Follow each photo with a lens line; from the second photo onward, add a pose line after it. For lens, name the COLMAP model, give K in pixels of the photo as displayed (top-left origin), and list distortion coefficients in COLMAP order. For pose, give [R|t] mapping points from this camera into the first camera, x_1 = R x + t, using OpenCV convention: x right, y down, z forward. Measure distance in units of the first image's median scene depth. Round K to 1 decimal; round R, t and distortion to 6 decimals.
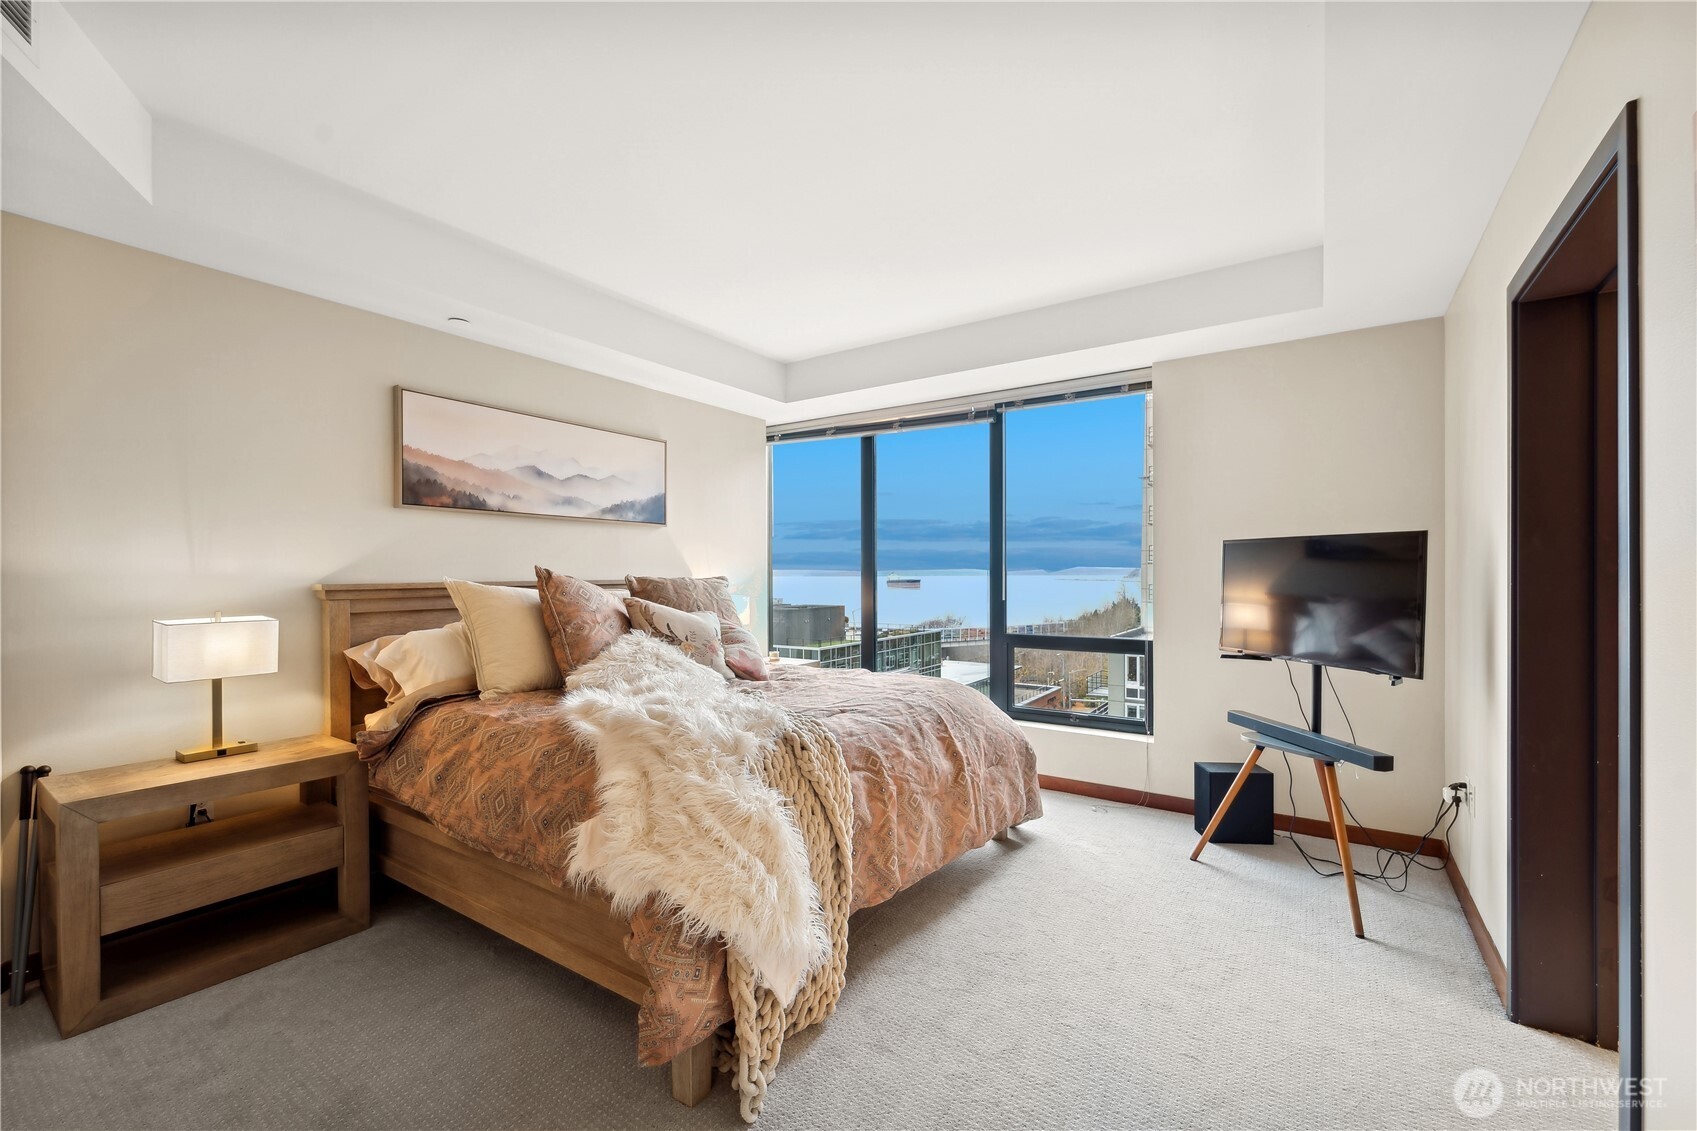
lens RADIAL K [[701.0, 0, 838.0], [0, 701.0, 571.4], [0, 0, 1]] dist [0.000628, -0.008032]
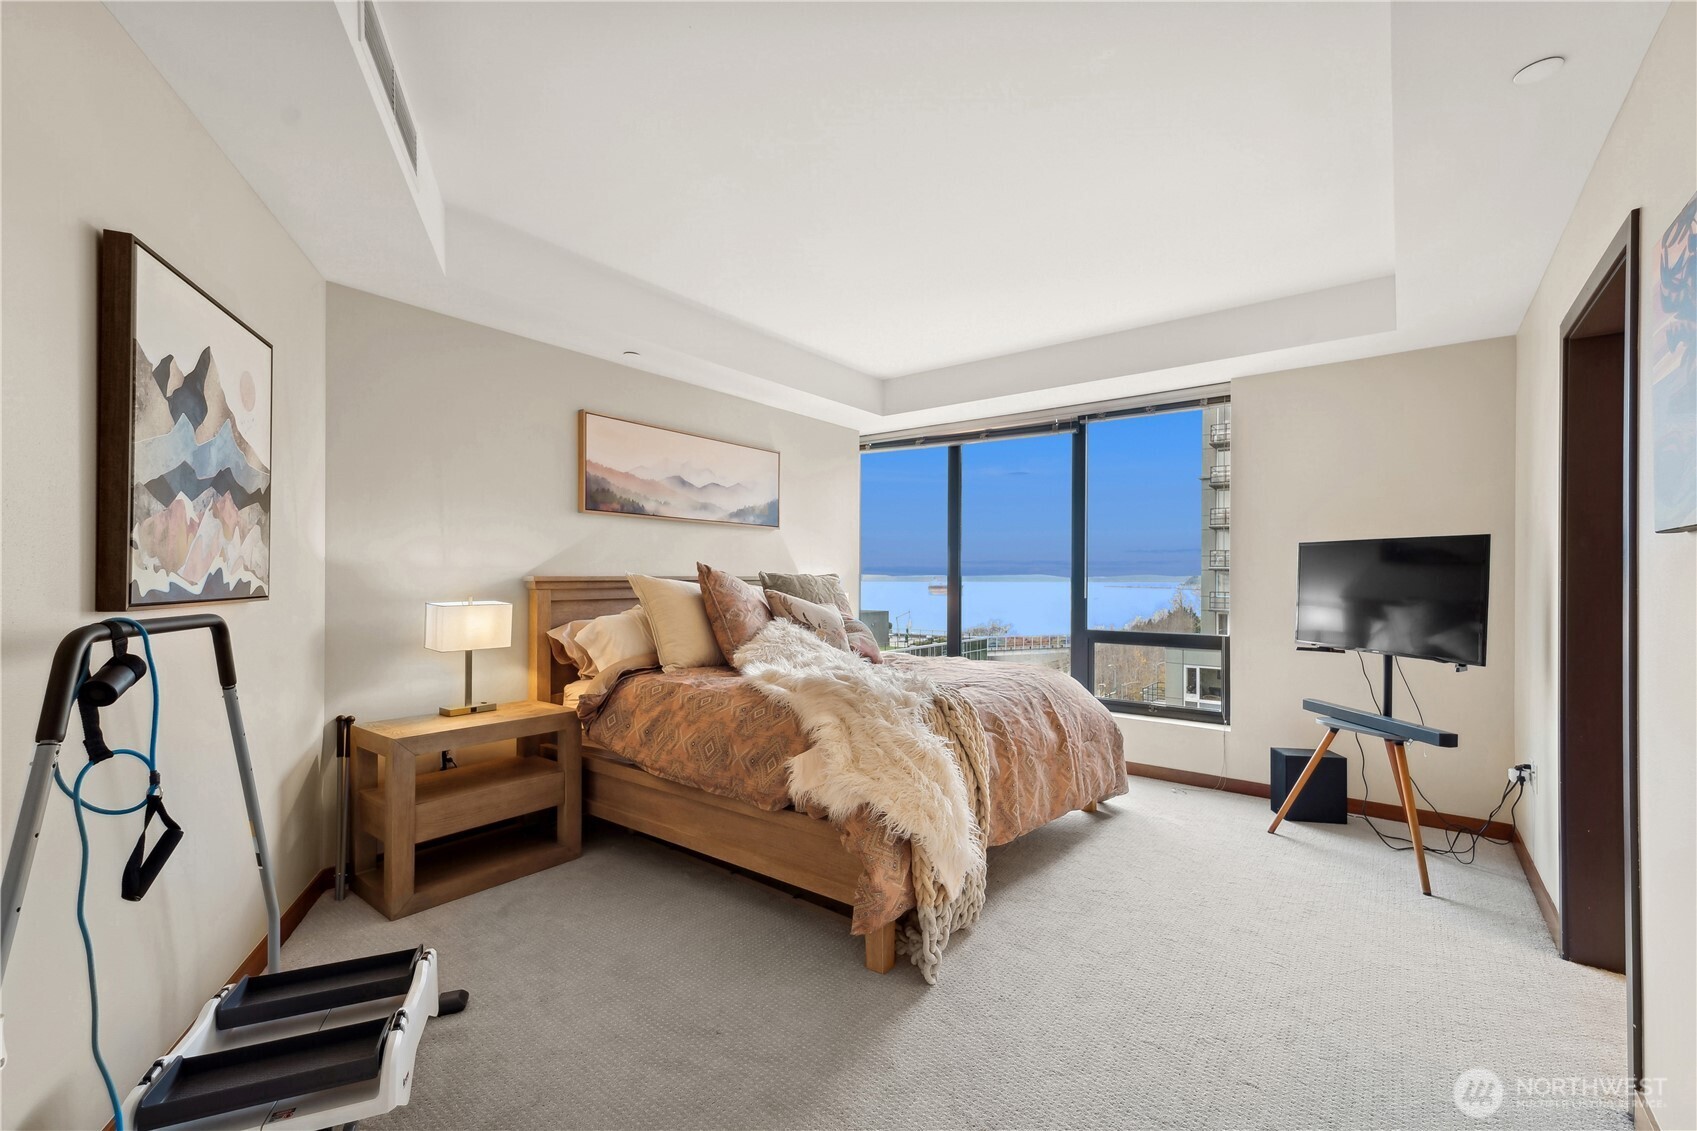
lens RADIAL K [[709.0, 0, 853.2], [0, 709.0, 572.8], [0, 0, 1]] dist [0.019703, -0.010867]
pose [[0.998732, 0.005862, -0.050005, -0.119700], [-0.005989, 0.999979, -0.002389, 0.012197], [0.049990, 0.002686, 0.998746, -0.196220]]
